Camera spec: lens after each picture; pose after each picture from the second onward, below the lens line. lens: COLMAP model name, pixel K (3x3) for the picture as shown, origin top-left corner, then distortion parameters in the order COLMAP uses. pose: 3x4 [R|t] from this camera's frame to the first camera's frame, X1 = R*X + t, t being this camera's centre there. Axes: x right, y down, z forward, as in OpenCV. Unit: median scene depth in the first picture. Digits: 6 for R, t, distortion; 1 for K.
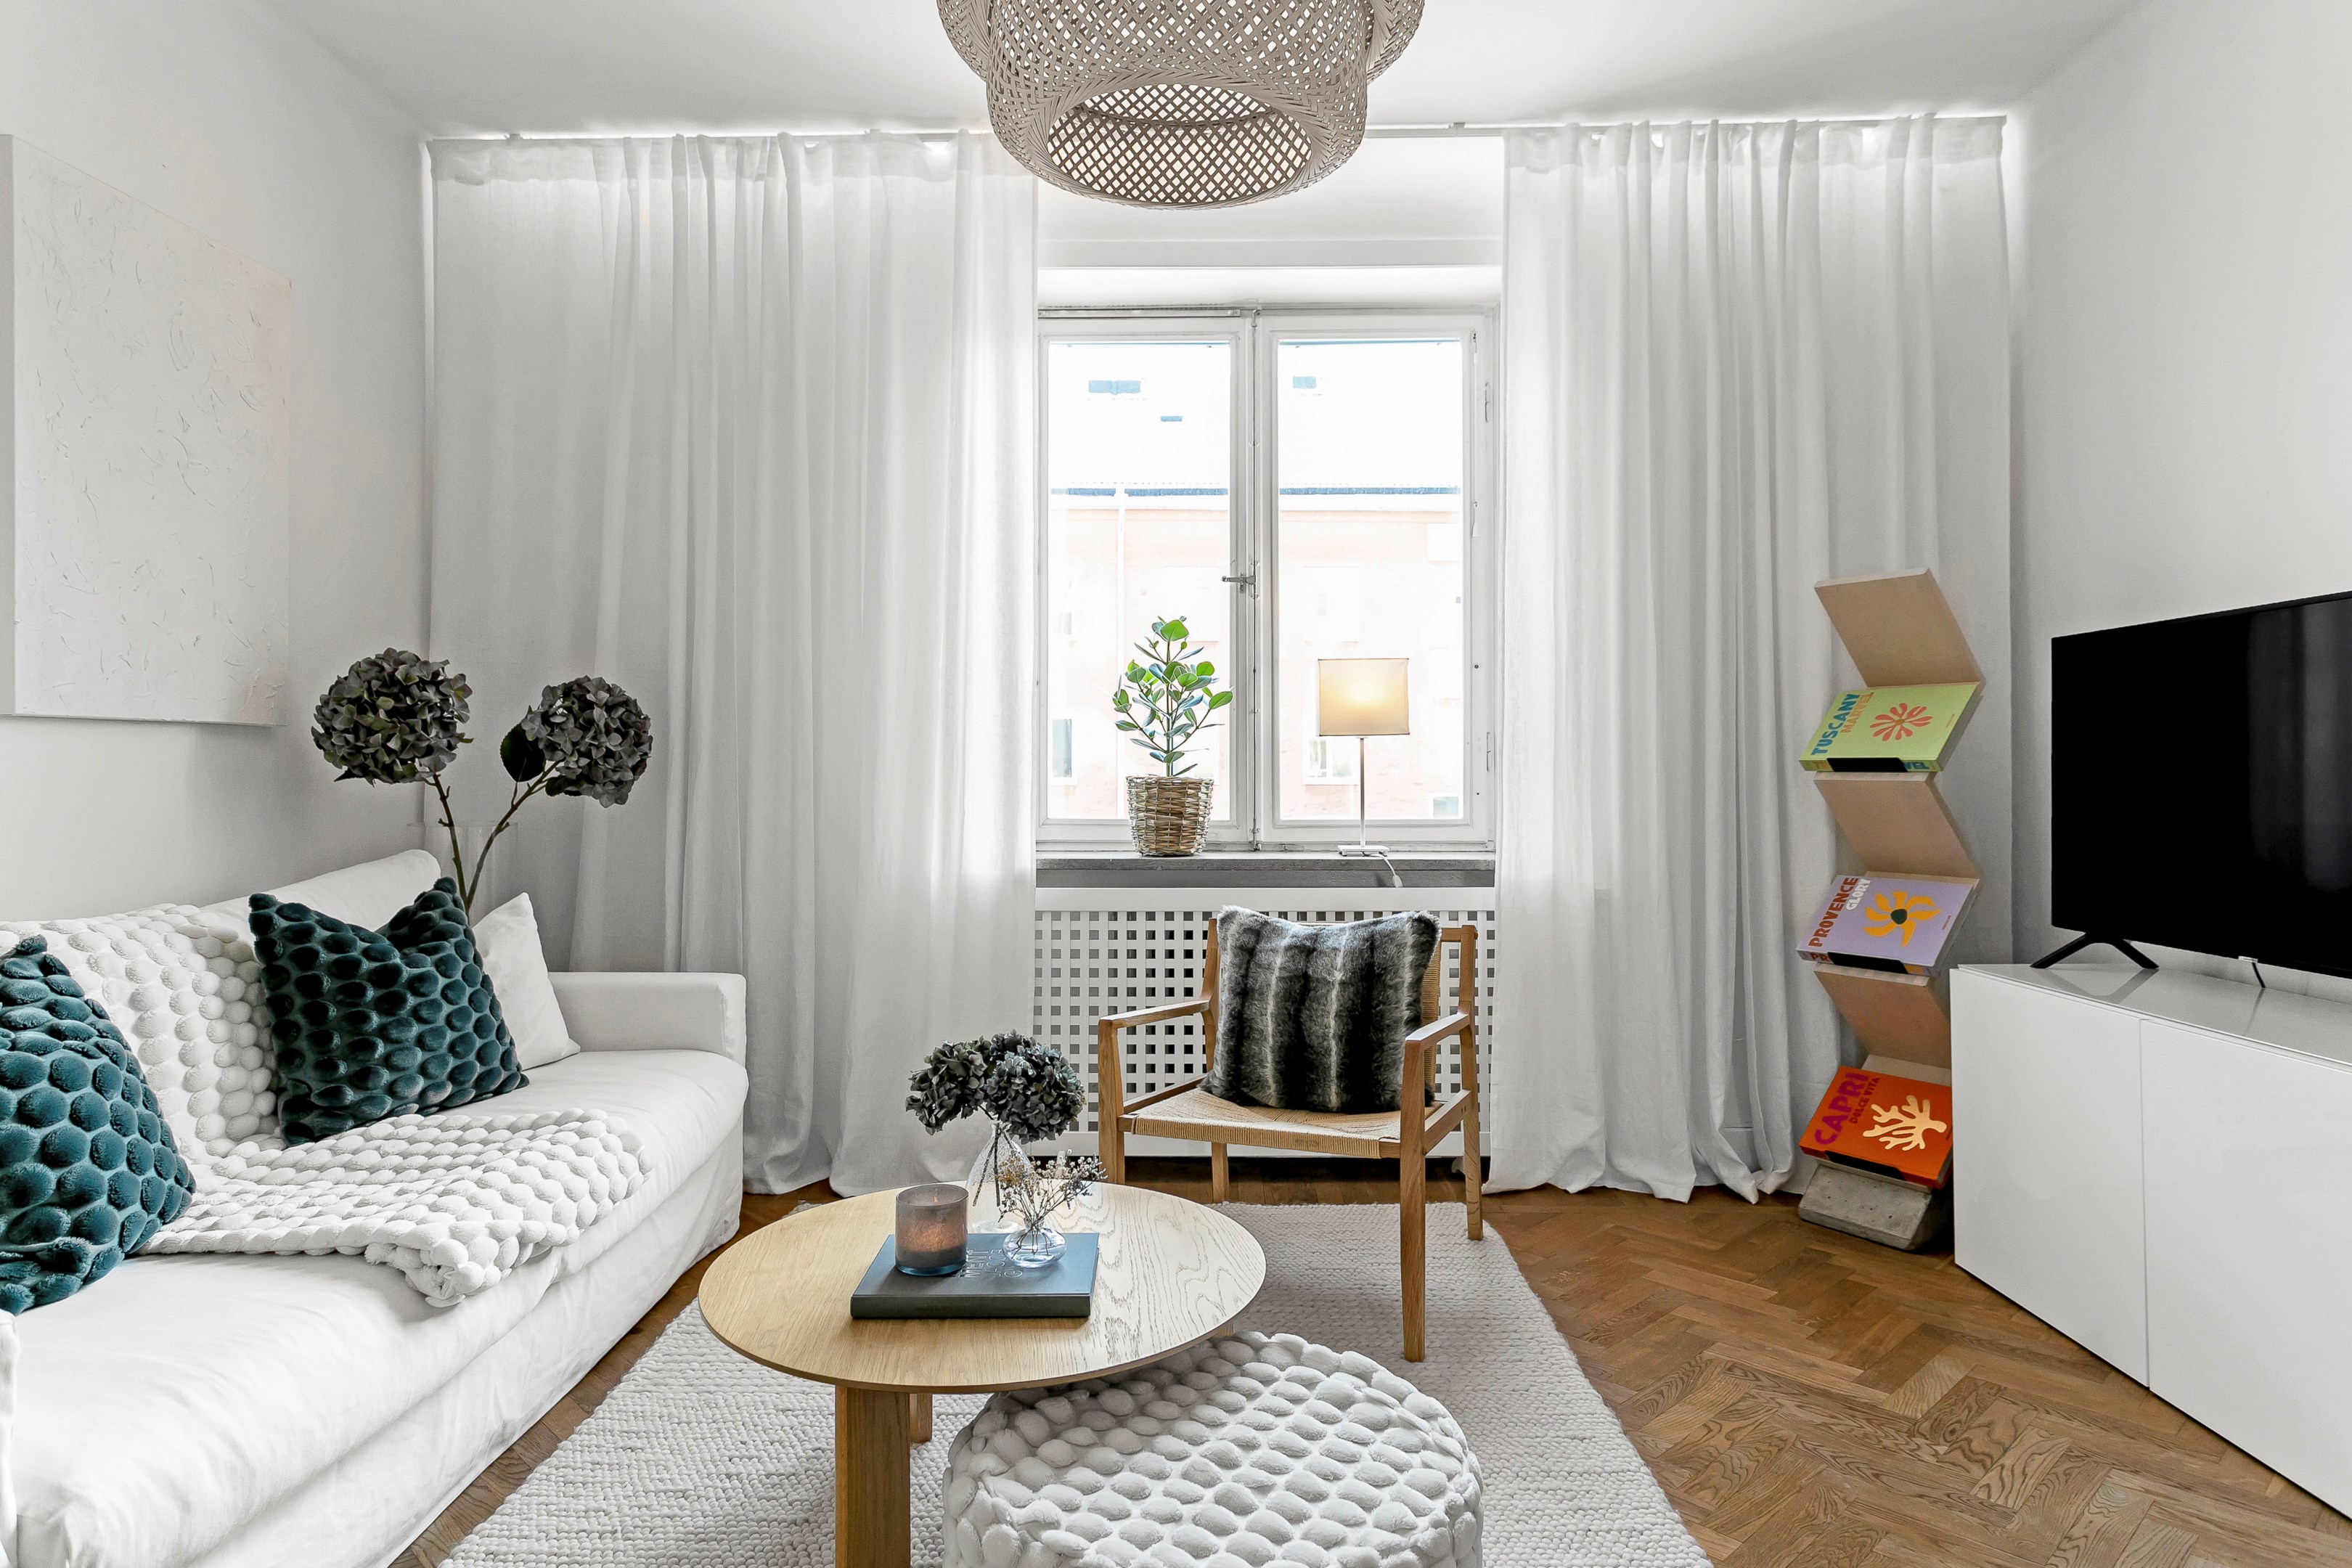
lens RADIAL K [[1372.6, 0, 1171.2], [0, 1372.6, 761.4], [0, 0, 1]] dist [0.006785, -0.000771]
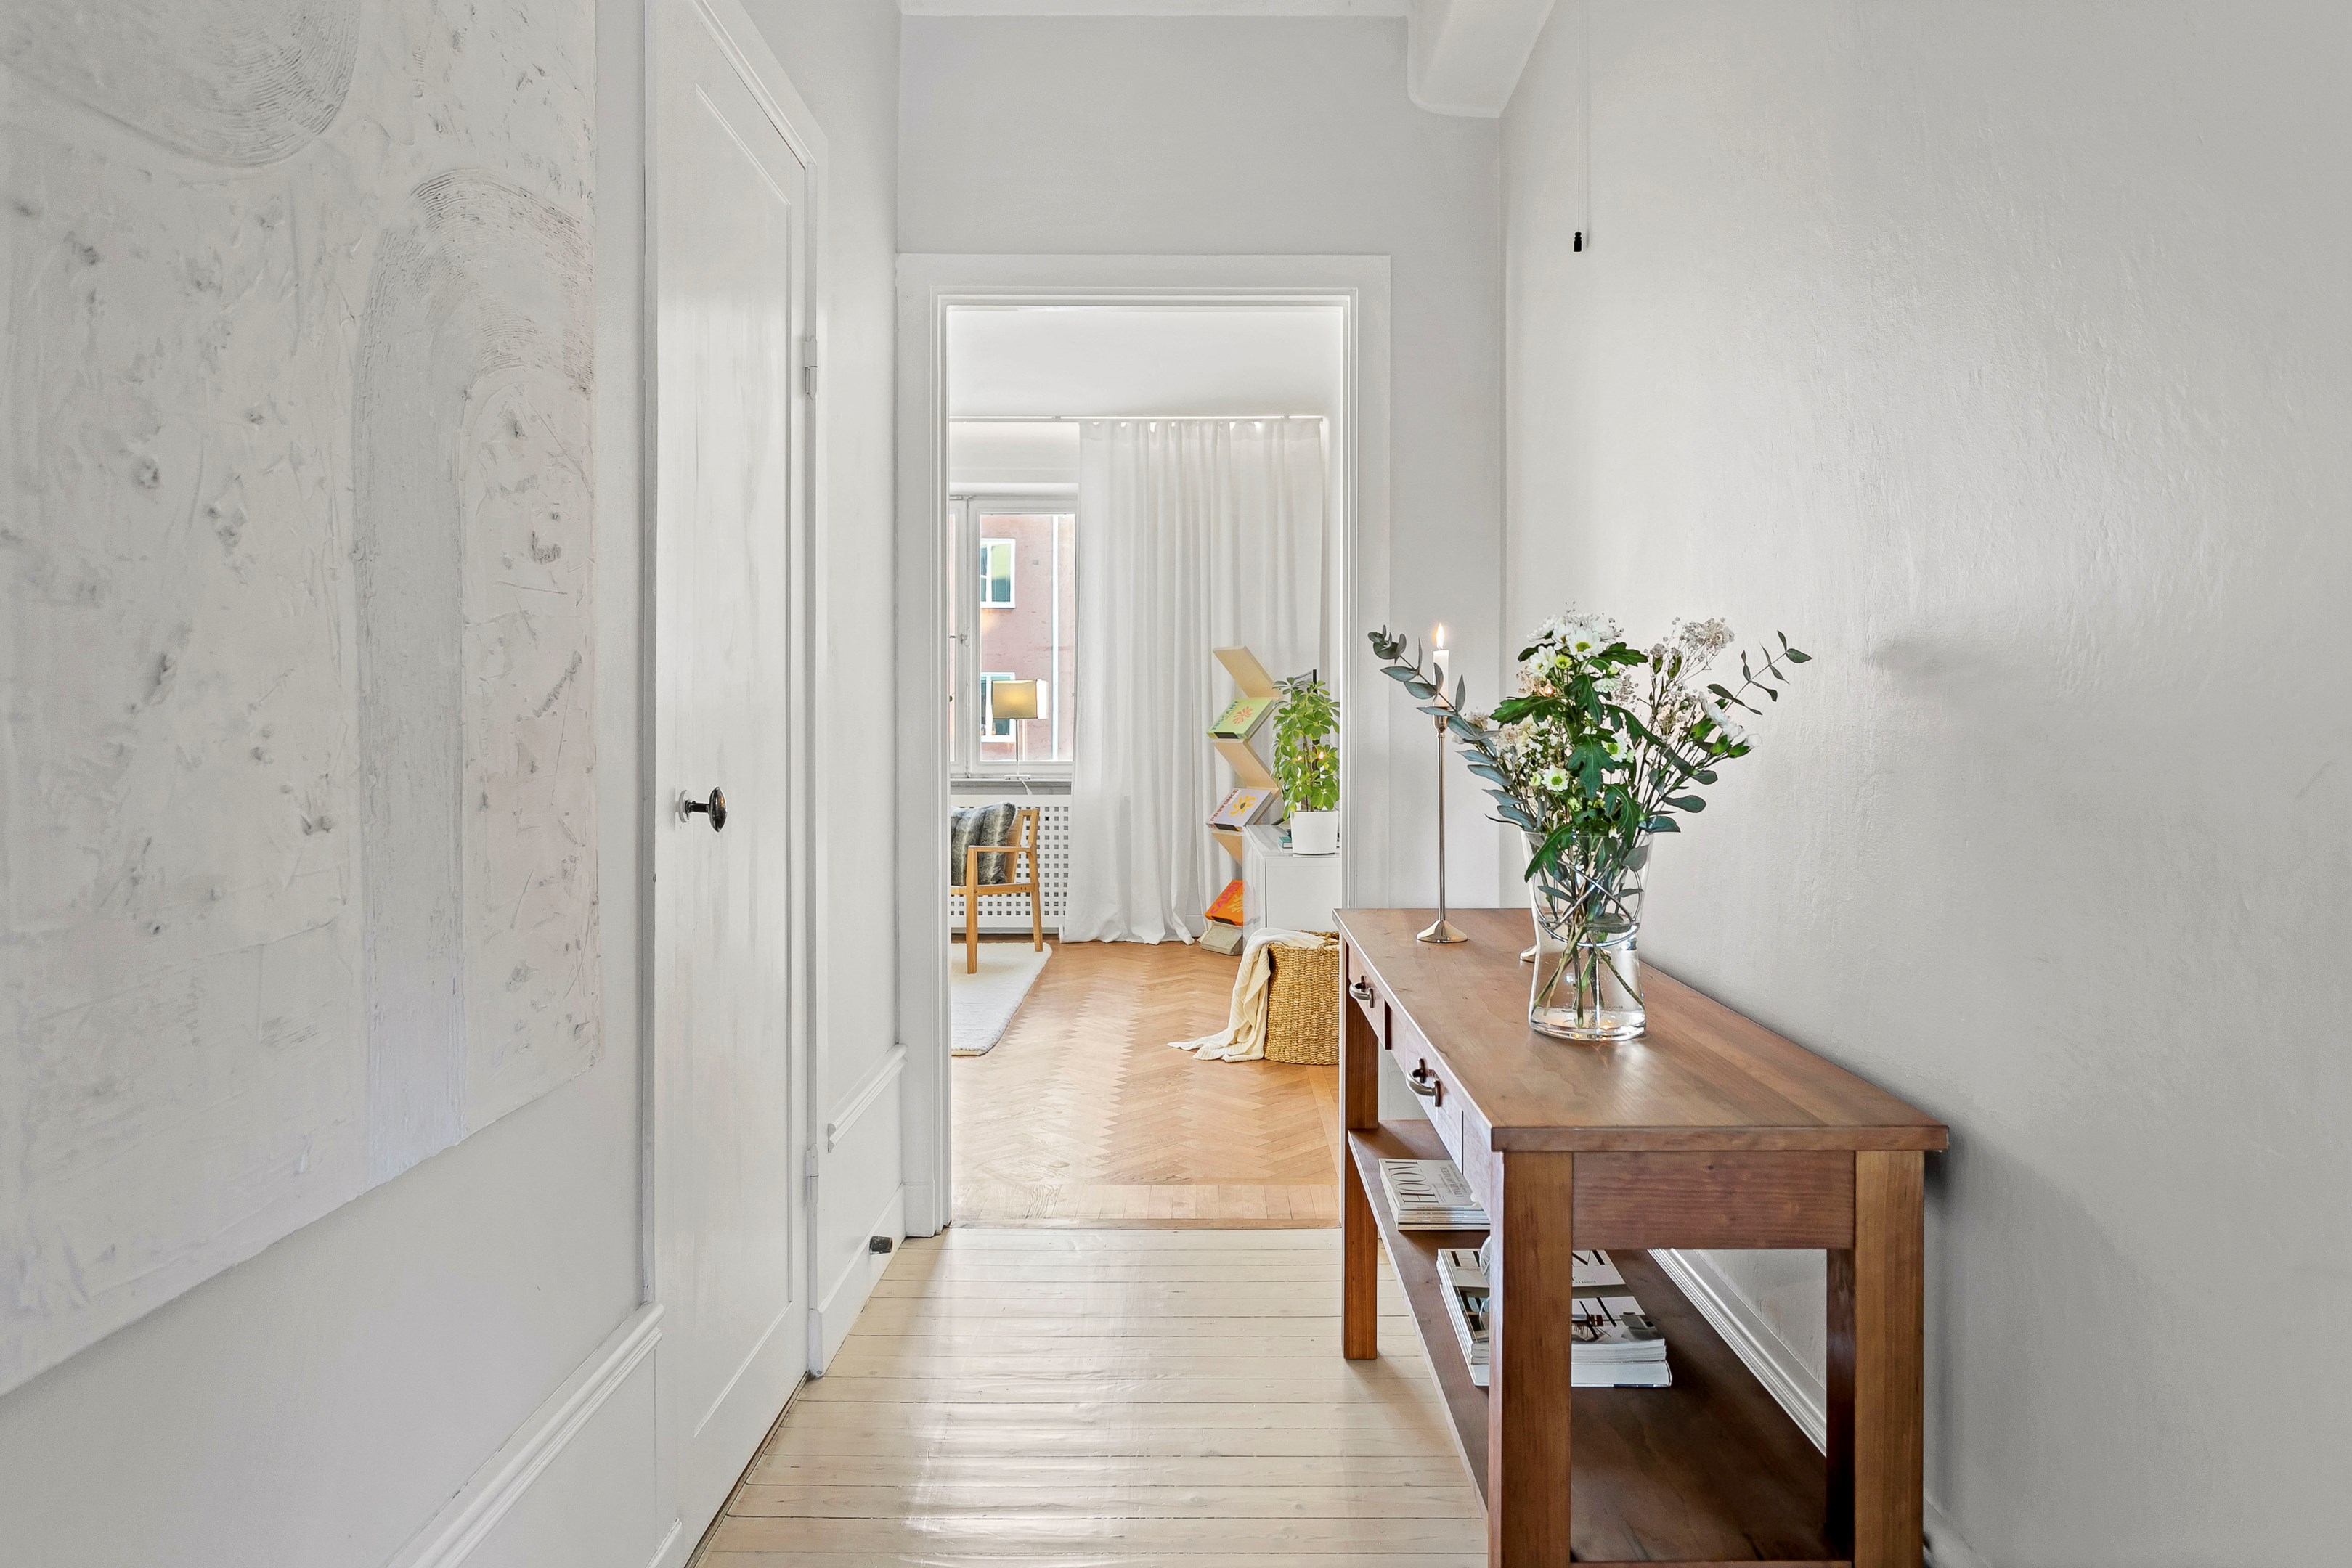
lens RADIAL K [[1473.3, 0, 1173.7], [0, 1473.3, 757.2], [0, 0, 1]] dist [0.001581, 0.005157]
pose [[0.999969, 0.005328, -0.005834, 0.431398], [-0.005180, 0.999670, 0.025142, -0.020320], [0.005966, -0.025111, 0.999667, -1.281656]]
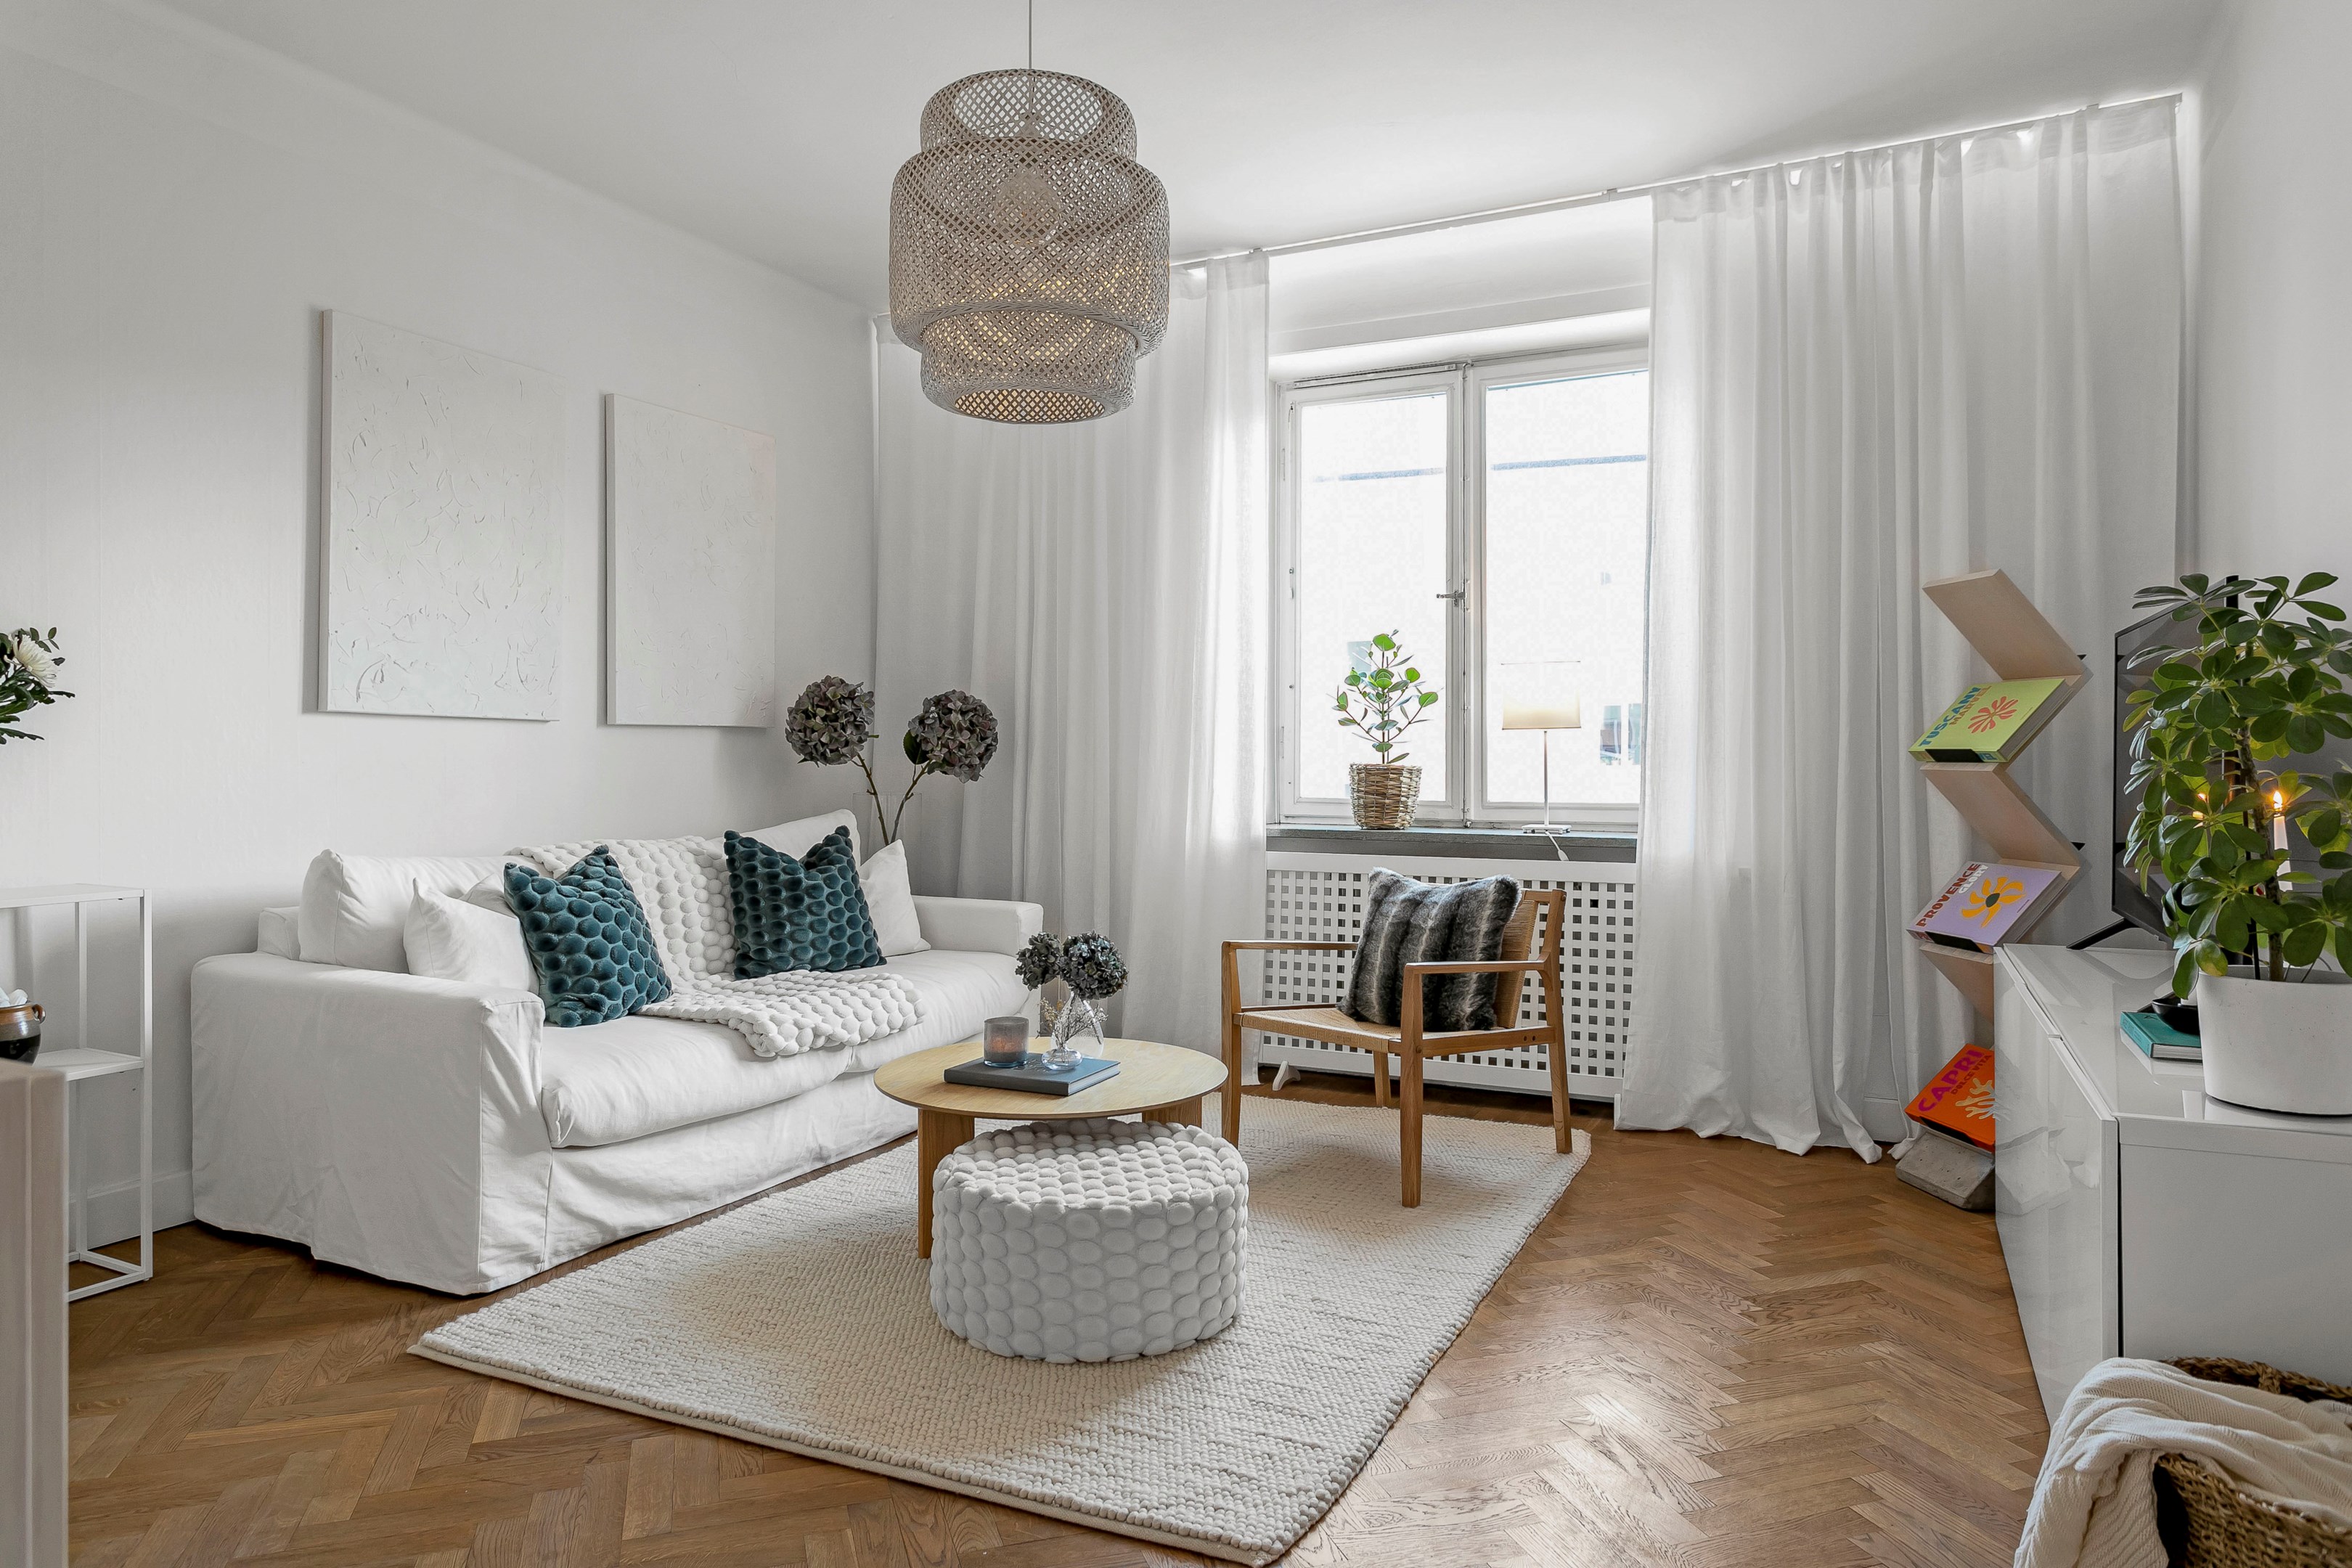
lens RADIAL K [[1473.5, 0, 1158.4], [0, 1473.5, 762.6], [0, 0, 1]] dist [0.001581, 0.005157]
pose [[0.900278, 0.005066, -0.435286, 0.442190], [-0.000798, 0.999950, 0.009986, -0.002951], [0.435314, -0.008643, 0.900237, -0.286748]]
